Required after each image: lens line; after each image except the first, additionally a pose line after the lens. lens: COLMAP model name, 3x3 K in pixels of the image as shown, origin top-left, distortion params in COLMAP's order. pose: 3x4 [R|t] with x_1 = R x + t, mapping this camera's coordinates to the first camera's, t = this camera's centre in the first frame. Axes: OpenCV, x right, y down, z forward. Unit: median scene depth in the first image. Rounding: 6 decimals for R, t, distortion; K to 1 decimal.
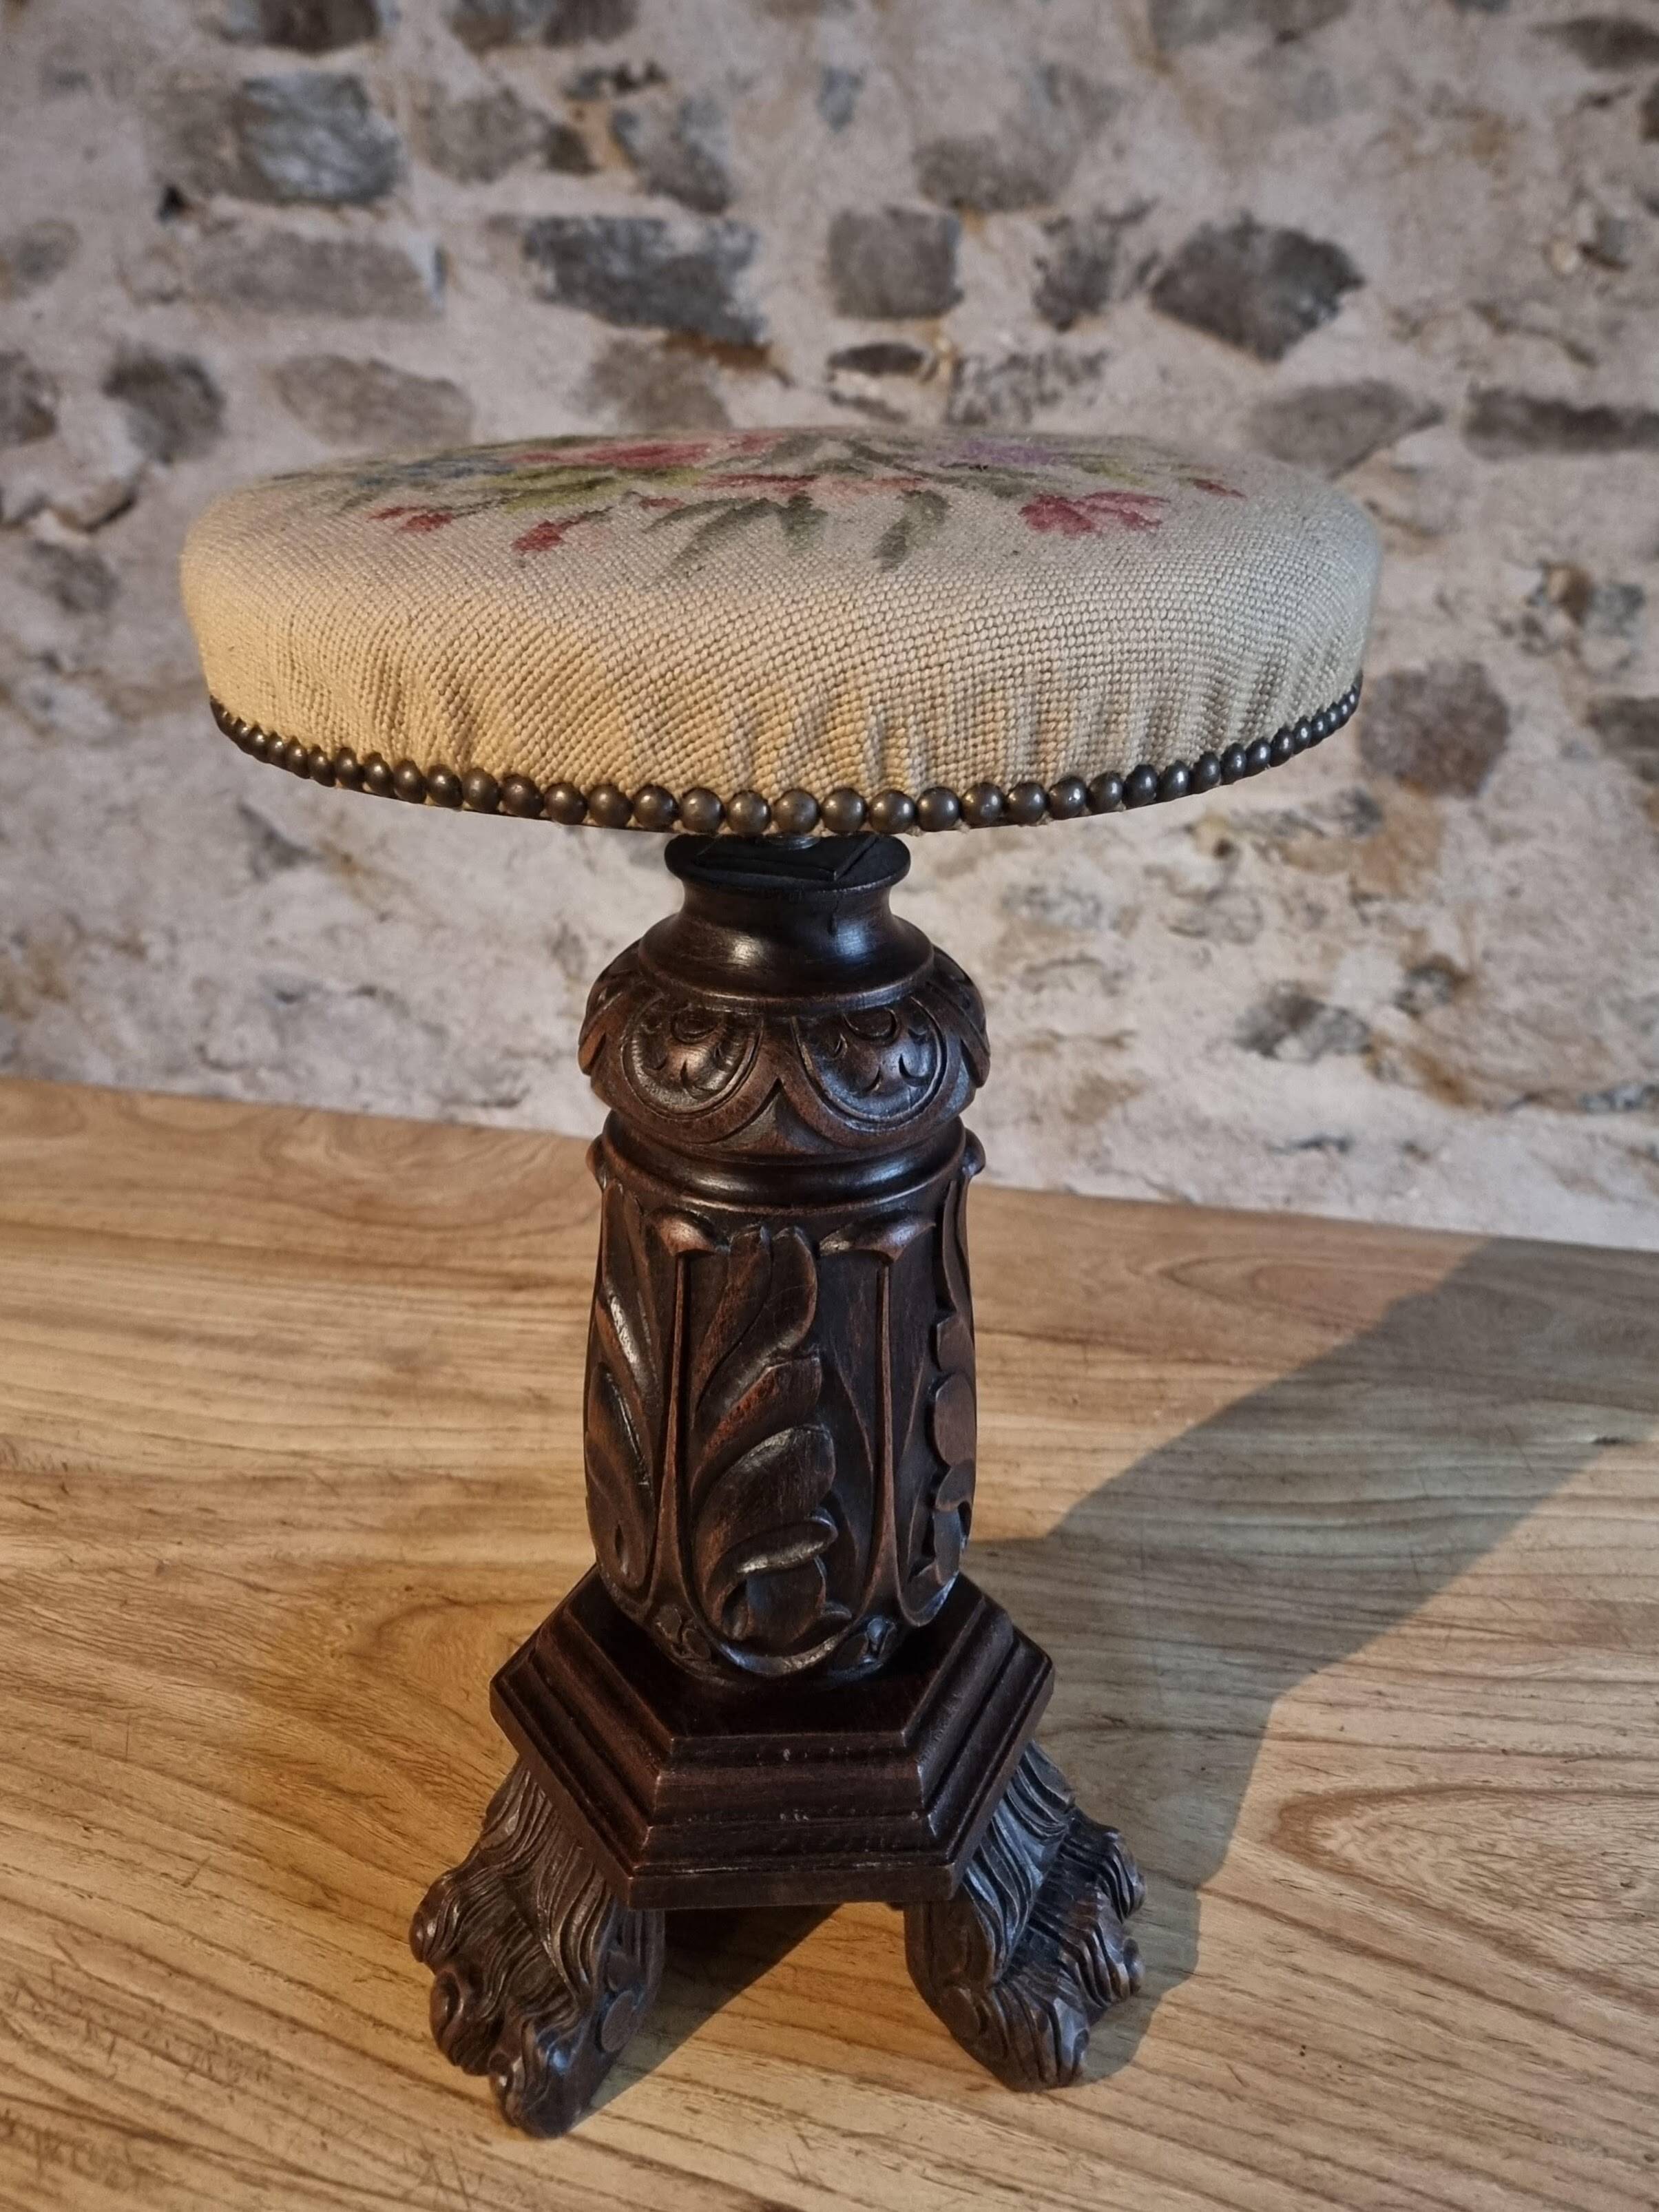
lens RADIAL K [[1986.6, 0, 800.0], [0, 1986.6, 875.8], [0, 0, 1]] dist [0.062470, -0.064958]
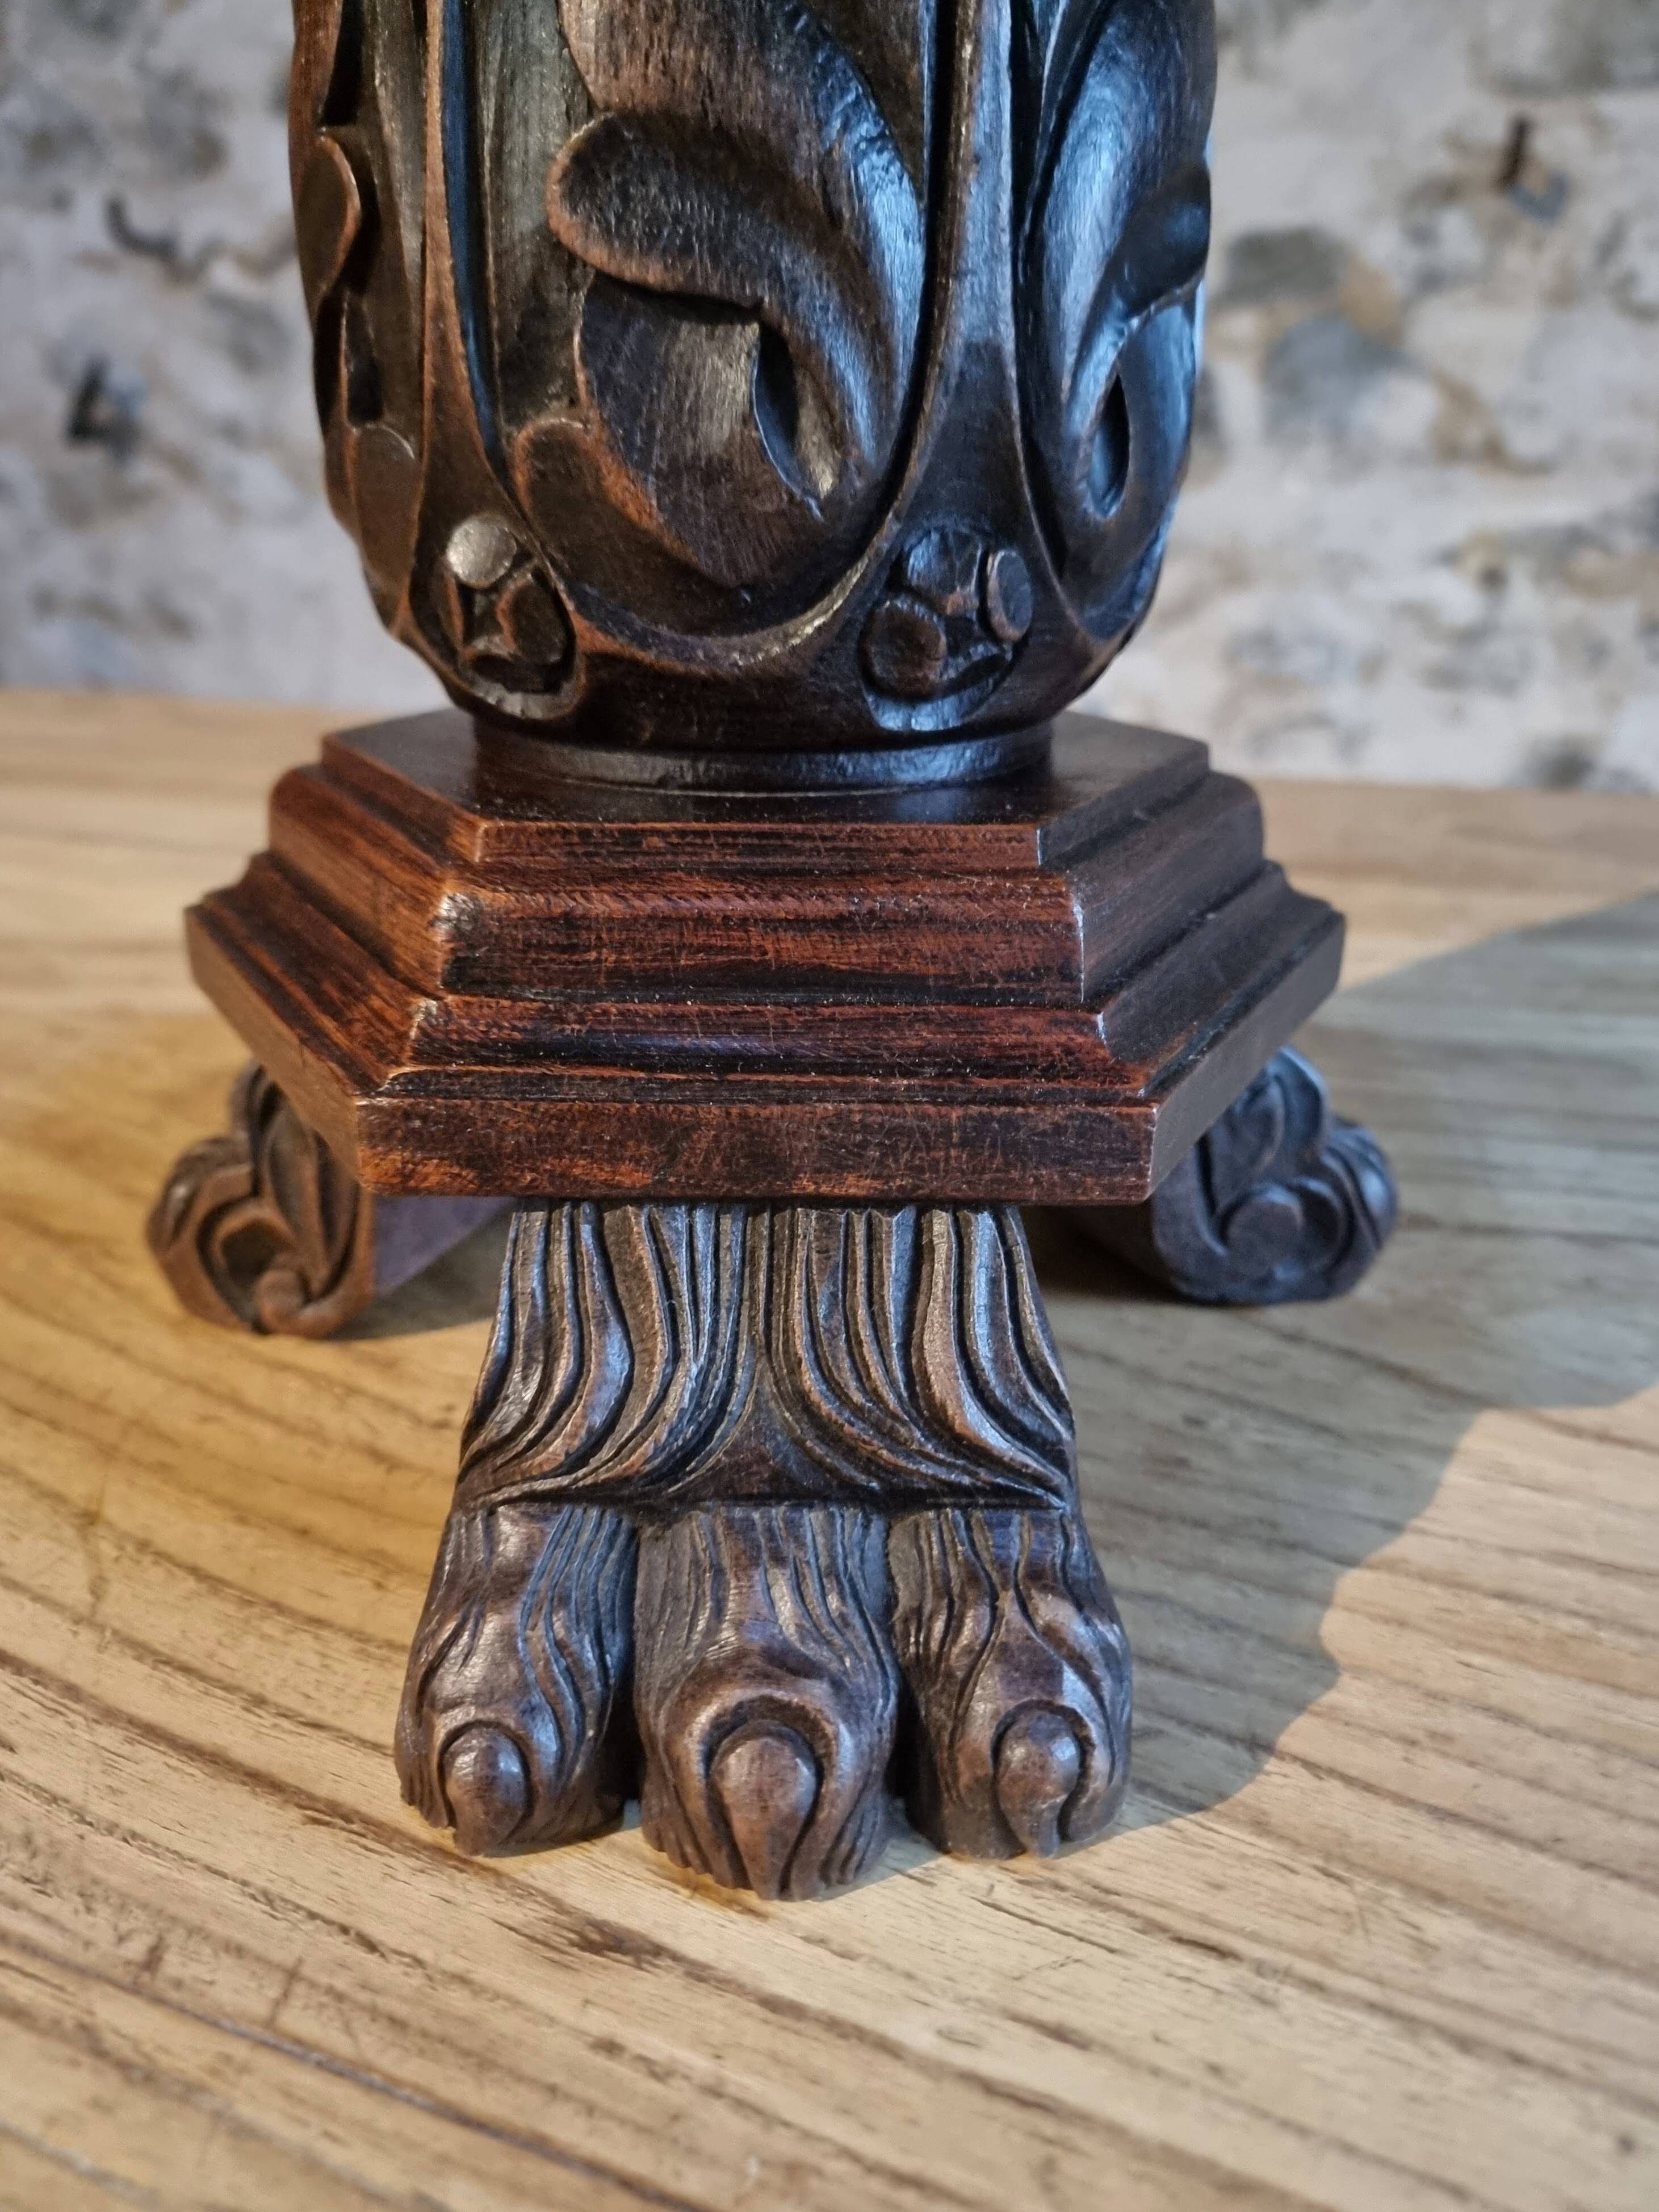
lens RADIAL K [[1702.6, 0, 829.5], [0, 1702.6, 1106.0], [0, 0, 1]] dist [-0.035438, 0.041724]
pose [[0.992781, 0.034599, -0.114845, 0.037404], [-0.023809, 0.995285, 0.094022, 0.269382], [0.117557, -0.090609, 0.988924, 0.399913]]
